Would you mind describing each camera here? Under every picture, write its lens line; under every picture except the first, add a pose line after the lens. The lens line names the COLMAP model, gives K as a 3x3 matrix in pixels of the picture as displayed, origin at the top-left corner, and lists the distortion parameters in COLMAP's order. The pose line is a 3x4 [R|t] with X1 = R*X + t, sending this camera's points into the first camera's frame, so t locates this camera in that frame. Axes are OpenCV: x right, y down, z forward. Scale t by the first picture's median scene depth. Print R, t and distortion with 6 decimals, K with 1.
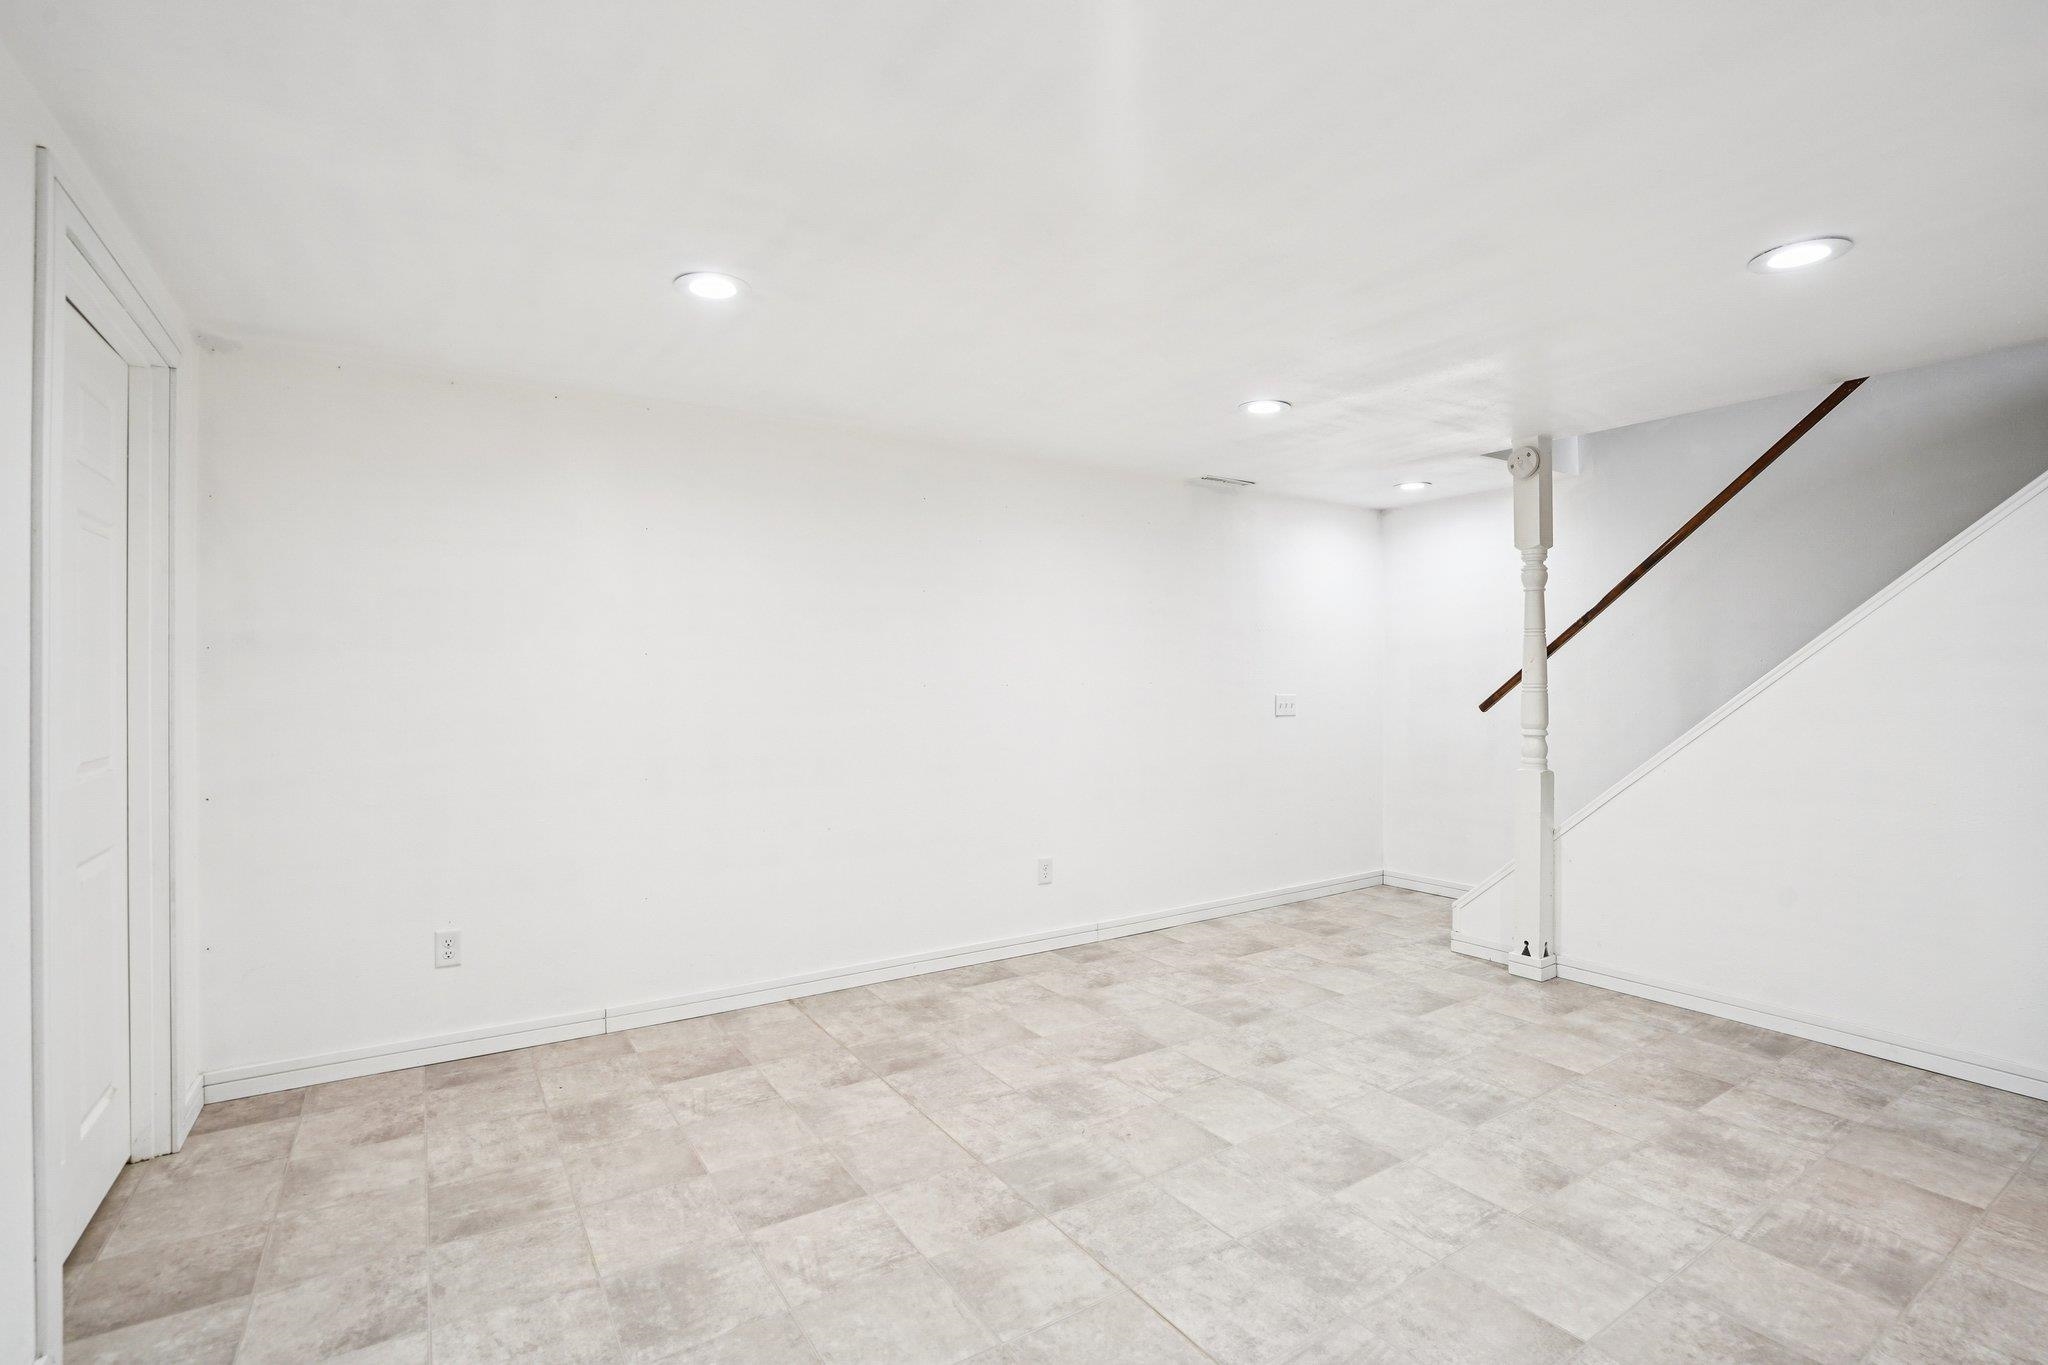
lens RADIAL K [[953.2, 0, 1018.1], [0, 953.2, 676.3], [0, 0, 1]] dist [-0.050769, 0.017302]
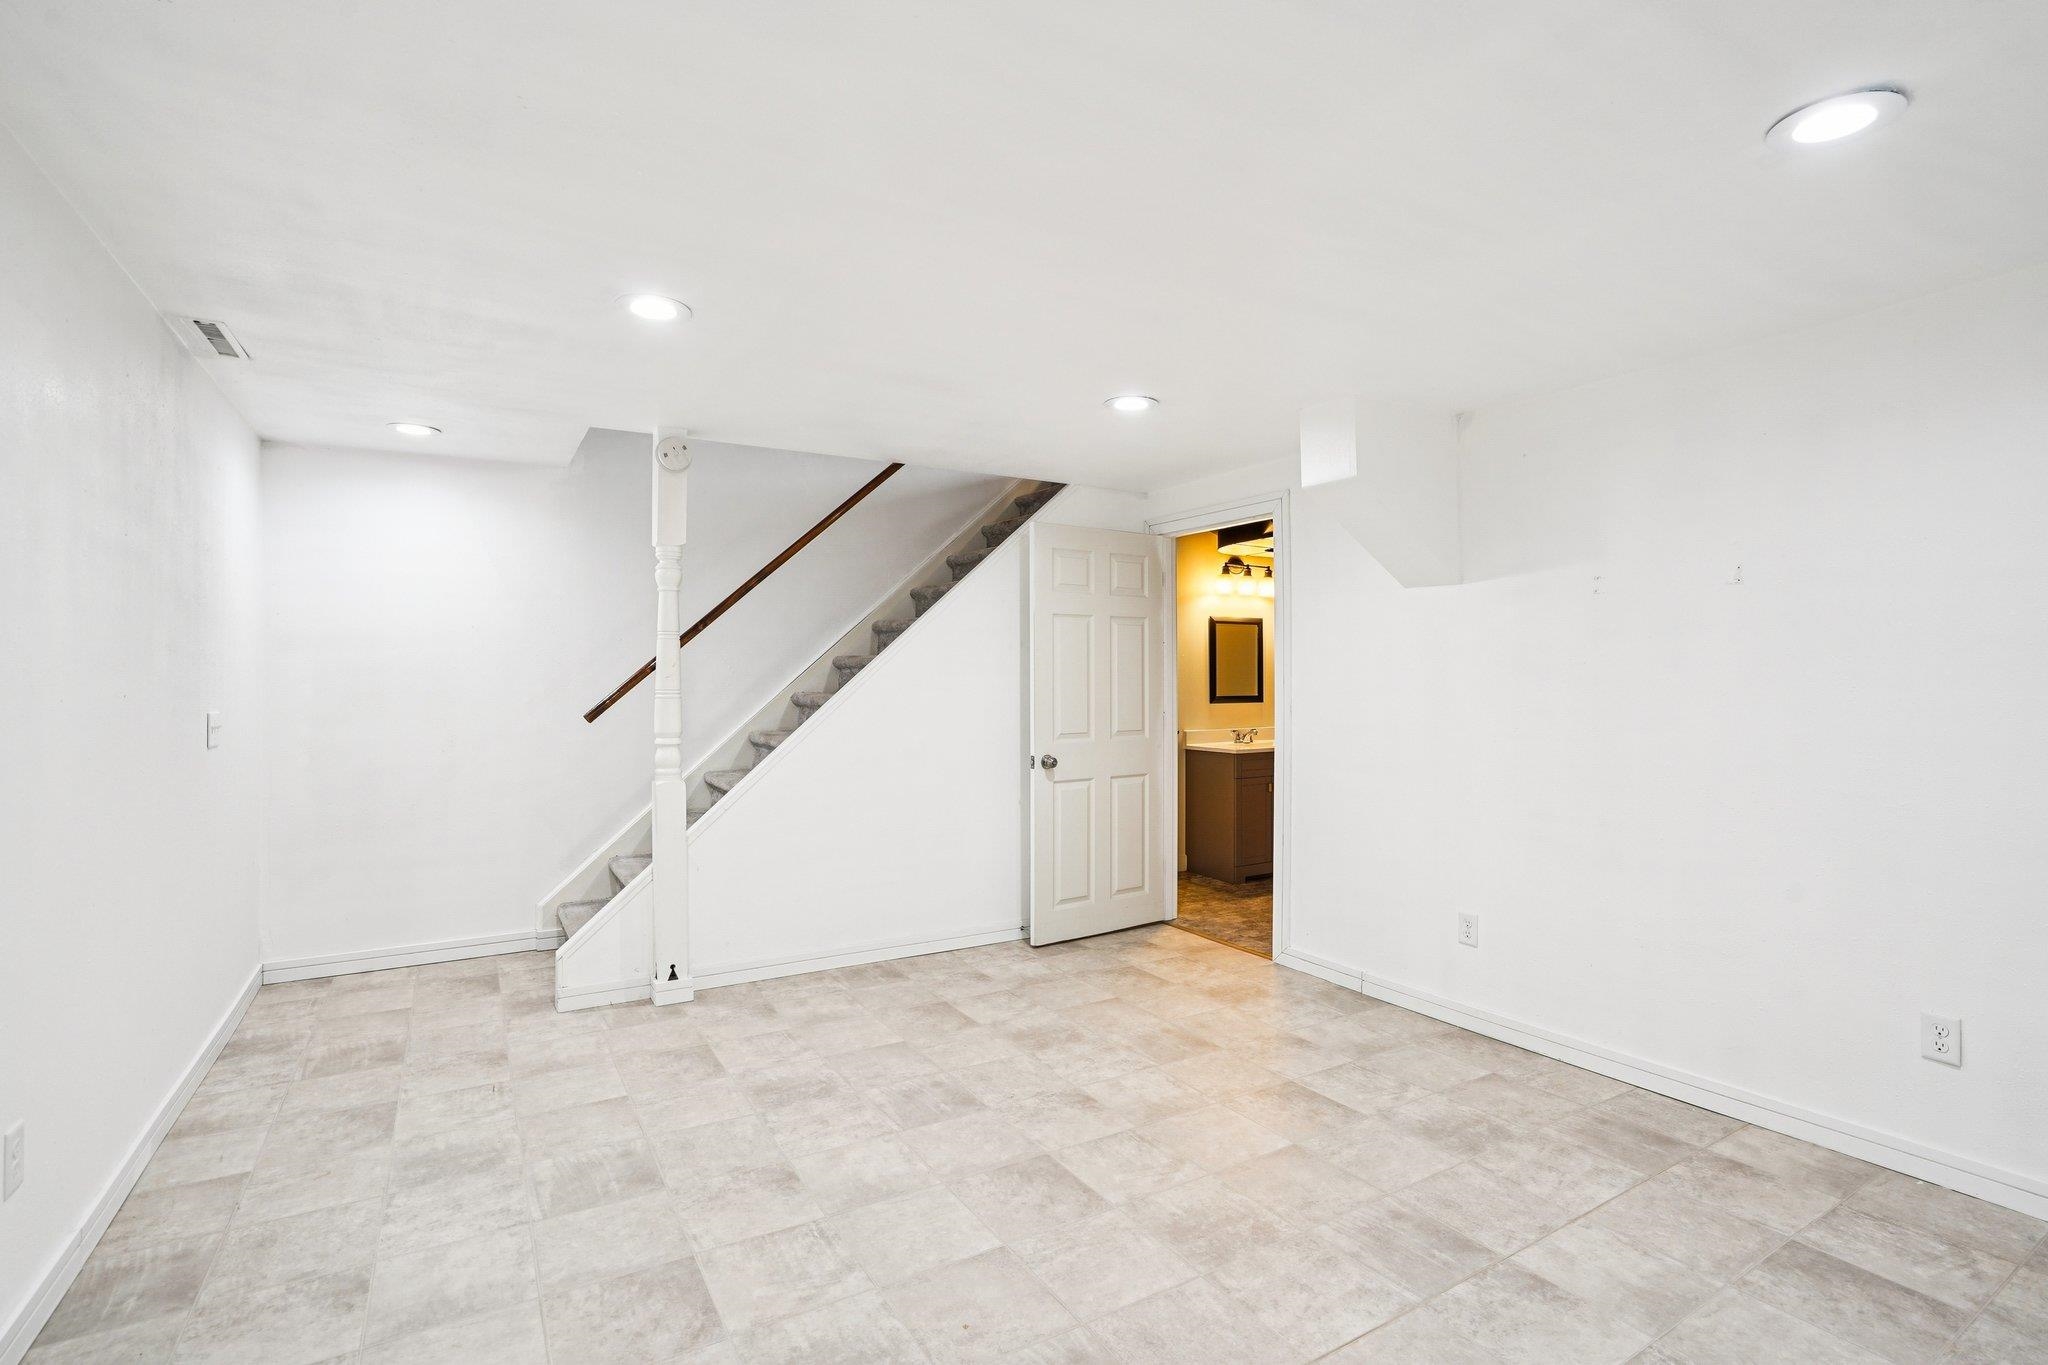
lens RADIAL K [[953.2, 0, 1034.3], [0, 953.2, 672.1], [0, 0, 1]] dist [-0.050769, 0.017302]
pose [[0.027919, 0.009358, 0.999566, -0.521000], [-0.000642, 0.999956, -0.009344, -0.001155], [-0.999610, -0.000381, 0.027923, 0.818131]]
